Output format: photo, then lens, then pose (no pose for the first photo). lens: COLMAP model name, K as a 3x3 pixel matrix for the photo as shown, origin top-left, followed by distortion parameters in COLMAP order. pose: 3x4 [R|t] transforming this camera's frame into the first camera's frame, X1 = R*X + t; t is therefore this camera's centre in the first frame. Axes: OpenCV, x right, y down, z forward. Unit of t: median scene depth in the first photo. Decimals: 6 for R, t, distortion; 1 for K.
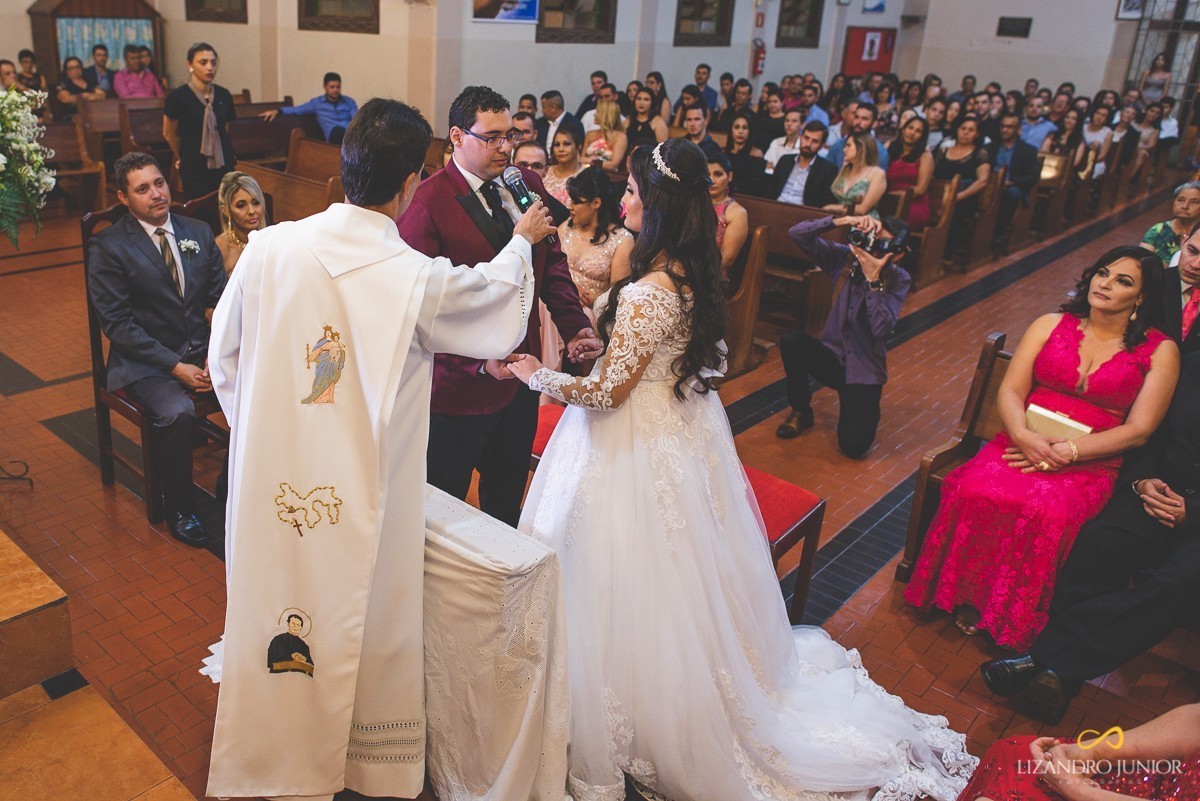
lens RADIAL K [[972.9, 0, 487.8], [0, 972.9, 329.1], [0, 0, 1]] dist [-0.001199, 0.002589]
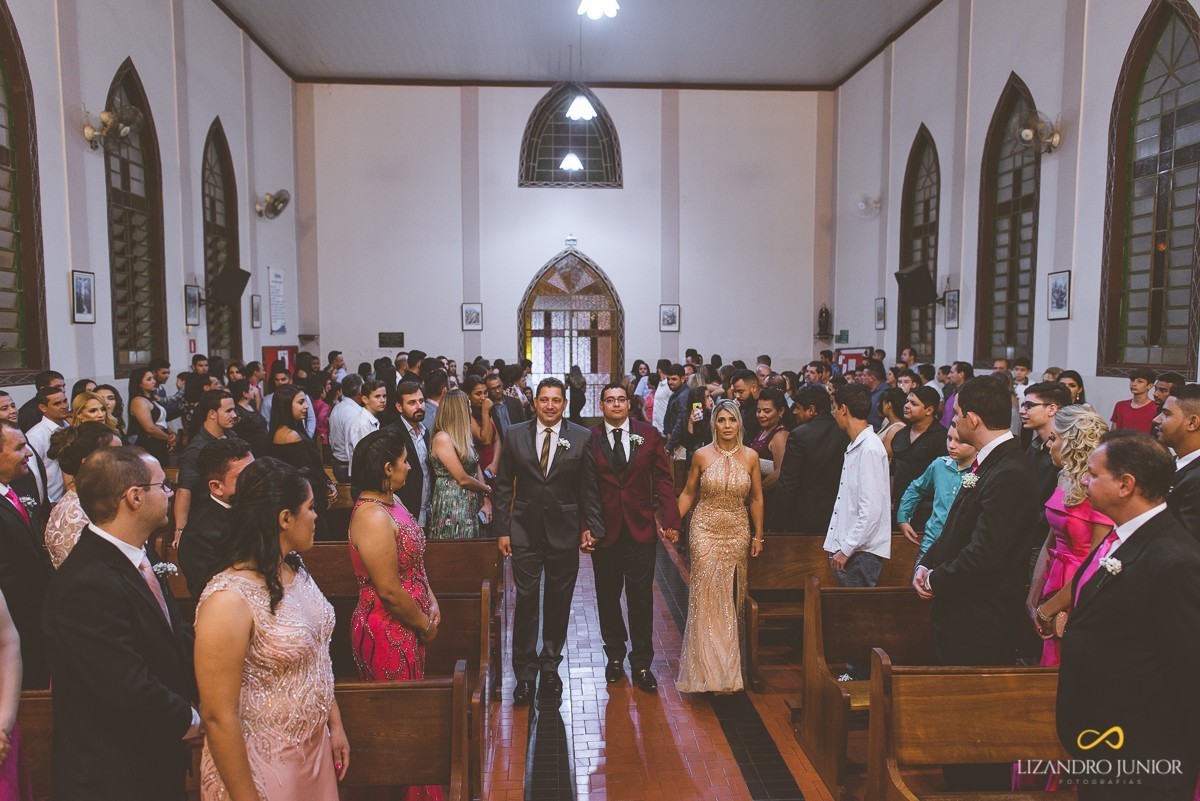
lens RADIAL K [[837.5, 0, 600.0], [0, 837.5, 400.5], [0, 0, 1]] dist [0.000033, 0.001532]
pose [[0.682013, -0.101667, 0.724239, -0.091751], [0.263505, 0.957938, -0.113669, -0.081503], [-0.682219, 0.268364, 0.680116, 0.209335]]
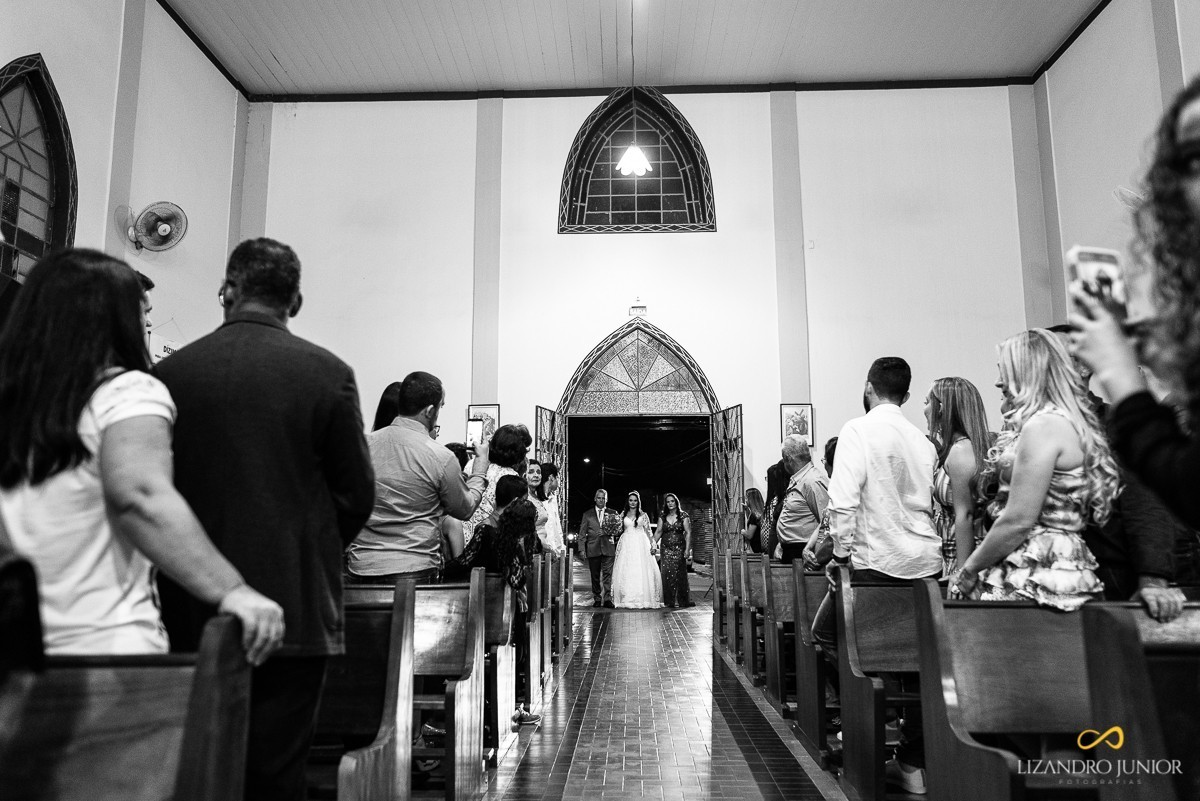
lens RADIAL K [[806.0, 0, 585.2], [0, 806.0, 401.0], [0, 0, 1]] dist [-0.001945, -0.035153]
pose [[0.759726, 0.049411, 0.648363, 0.433948], [0.238685, 0.906312, -0.348751, -0.139721], [-0.604851, 0.419710, 0.676756, 0.729119]]
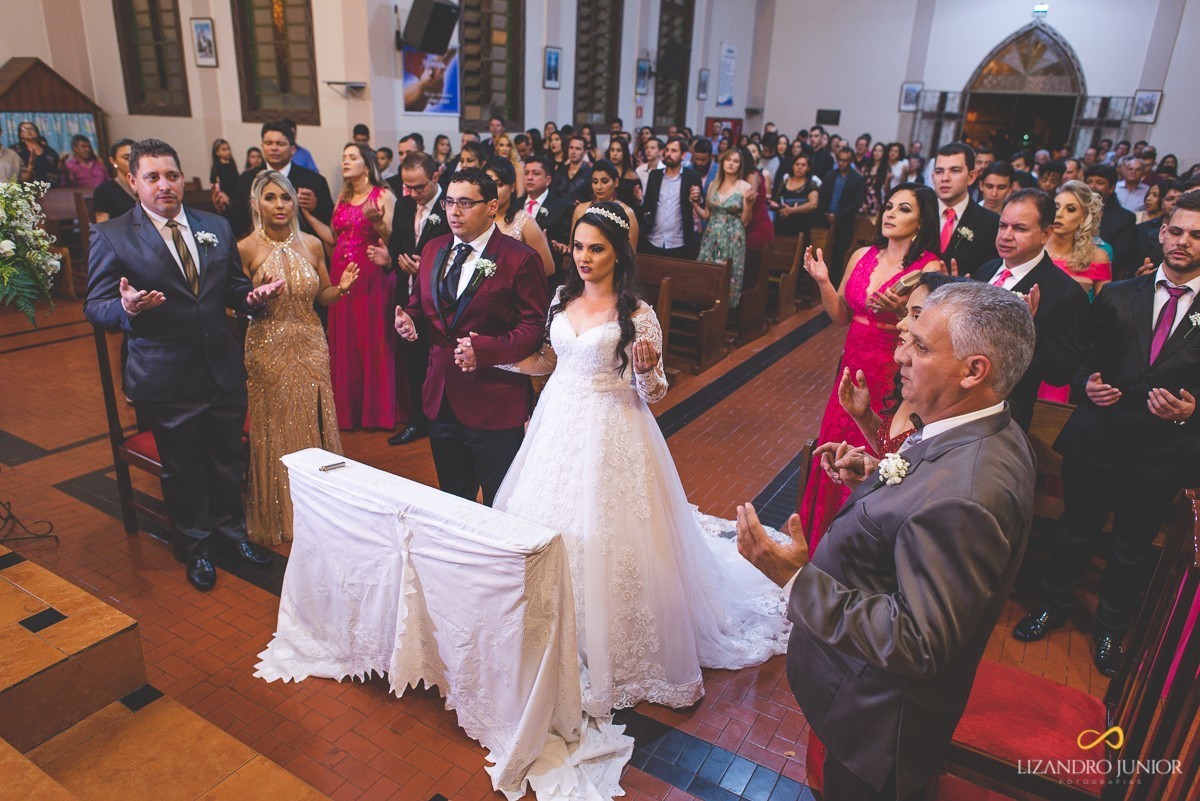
lens RADIAL K [[822.0, 0, 600.0], [0, 822.0, 400.5], [0, 0, 1]] dist [0.000988, -0.000009]
pose [[0.974571, -0.076695, 0.210545, -0.021283], [0.070453, 0.996829, 0.036999, 0.004040], [-0.212715, -0.021225, 0.976884, -0.015331]]
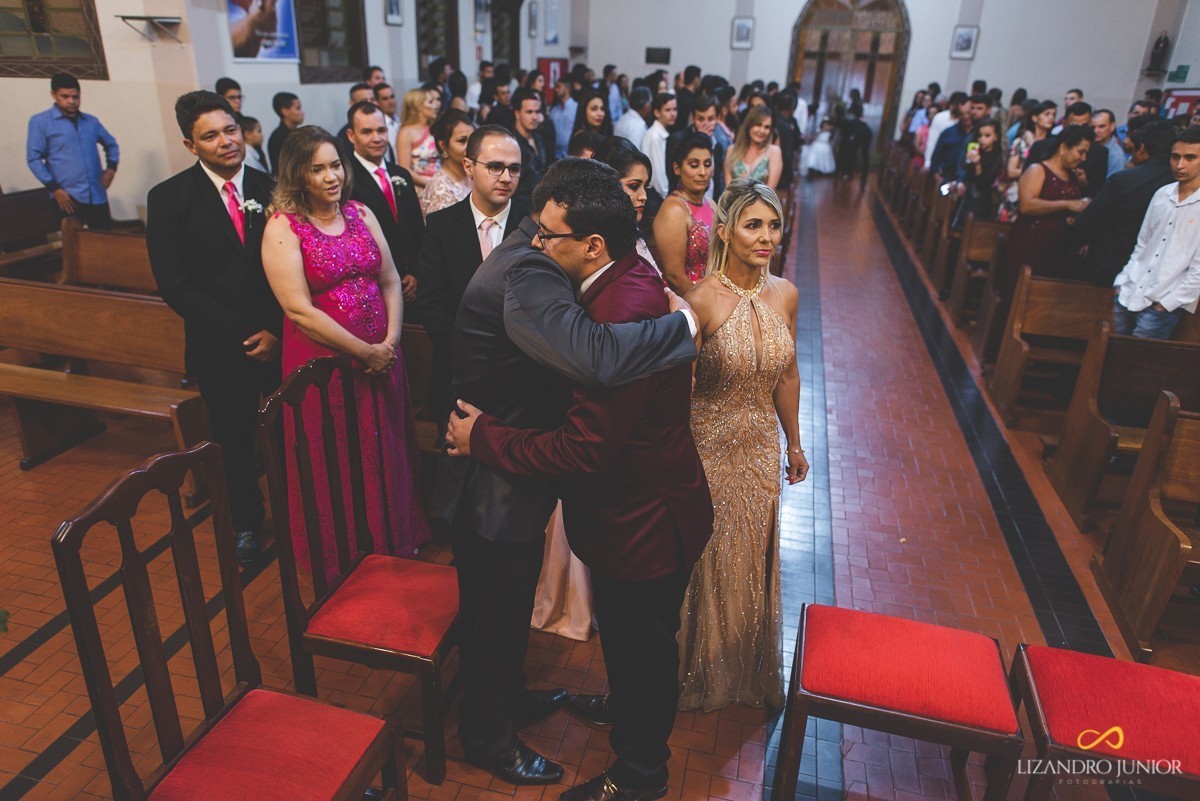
lens RADIAL K [[822.0, 0, 600.0], [0, 822.0, 400.5], [0, 0, 1]] dist [0.000988, -0.000009]
pose [[0.864307, -0.206833, 0.458468, -0.134006], [0.161097, 0.977353, 0.137220, -0.075062], [-0.476467, -0.044742, 0.878053, 0.204796]]
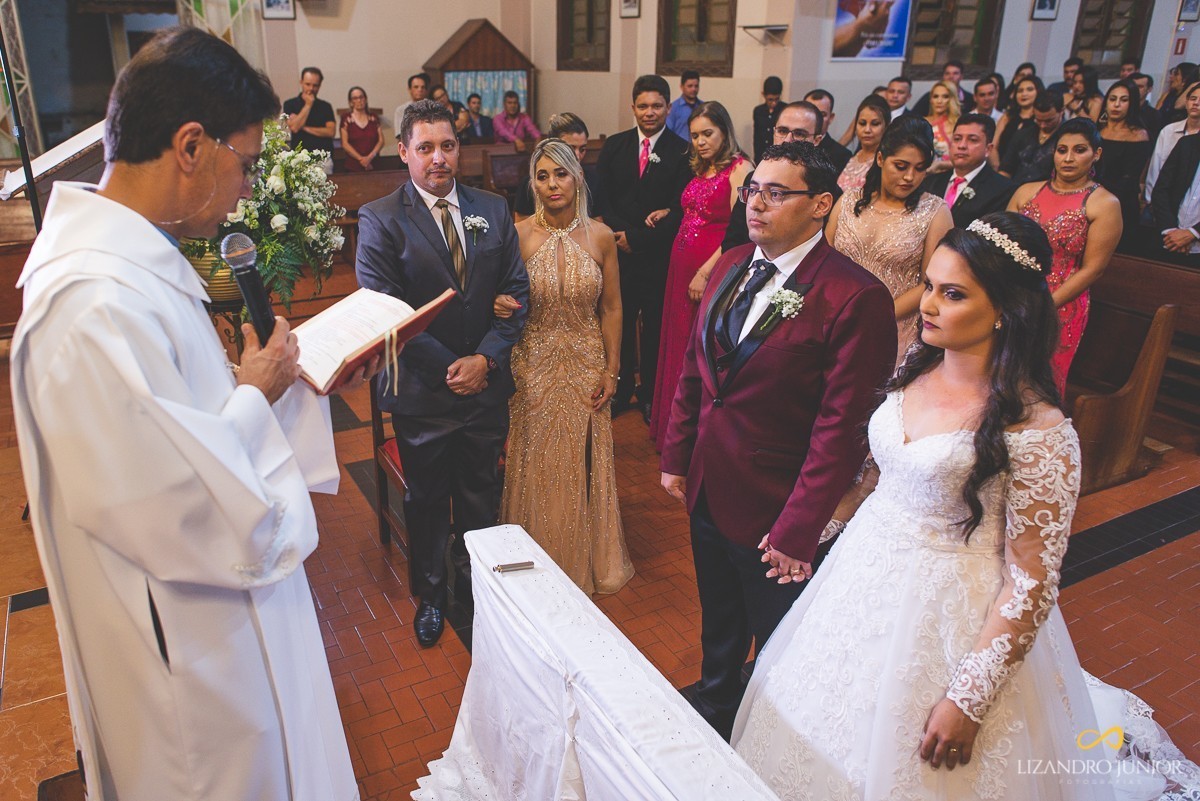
lens RADIAL K [[891.5, 0, 547.0], [0, 891.5, 365.8], [0, 0, 1]] dist [0.003116, -0.001008]
pose [[0.946612, 0.069261, -0.314846, 0.017739], [-0.063610, 0.997576, 0.028201, -0.023619], [0.316036, -0.006668, 0.948724, 0.075597]]
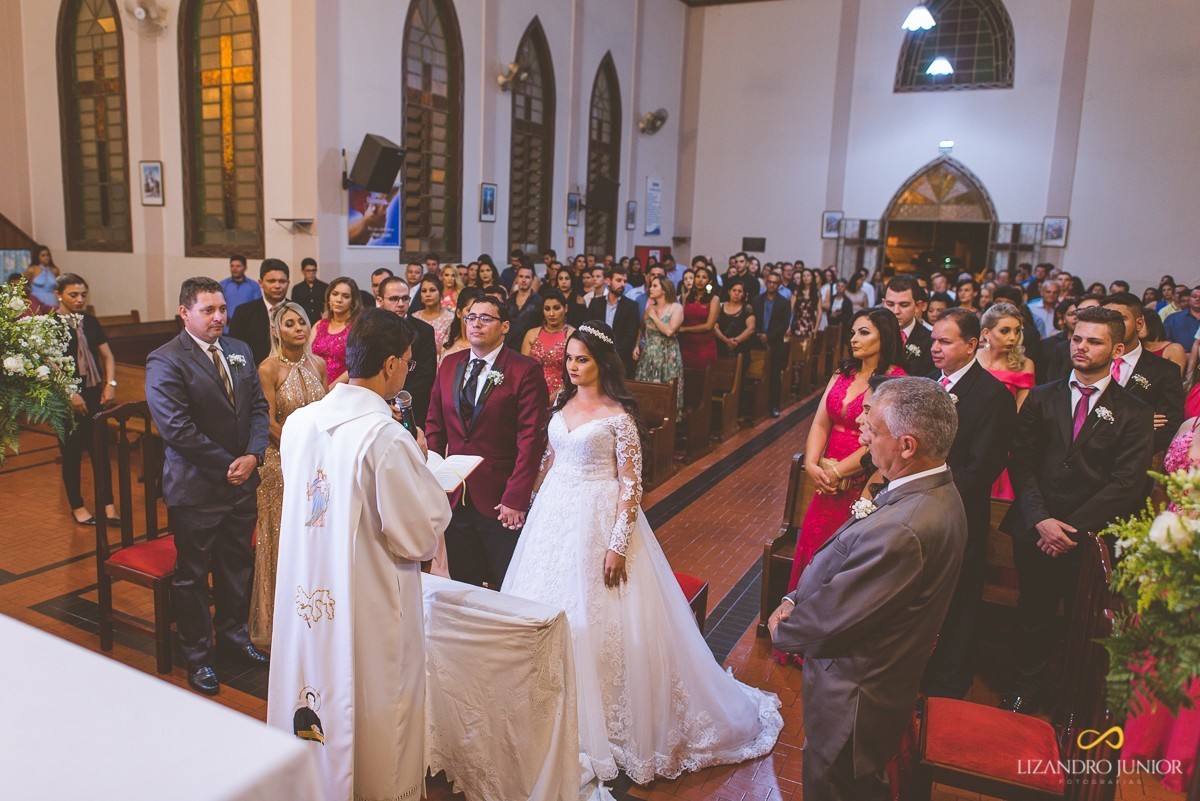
lens RADIAL K [[879.0, 0, 557.7], [0, 879.0, 372.1], [0, 0, 1]] dist [-0.003289, 0.003340]
pose [[0.963862, -0.052460, 0.261187, -0.058894], [0.093454, 0.984697, -0.147098, 0.016146], [-0.249474, 0.166191, 0.954014, -0.067363]]
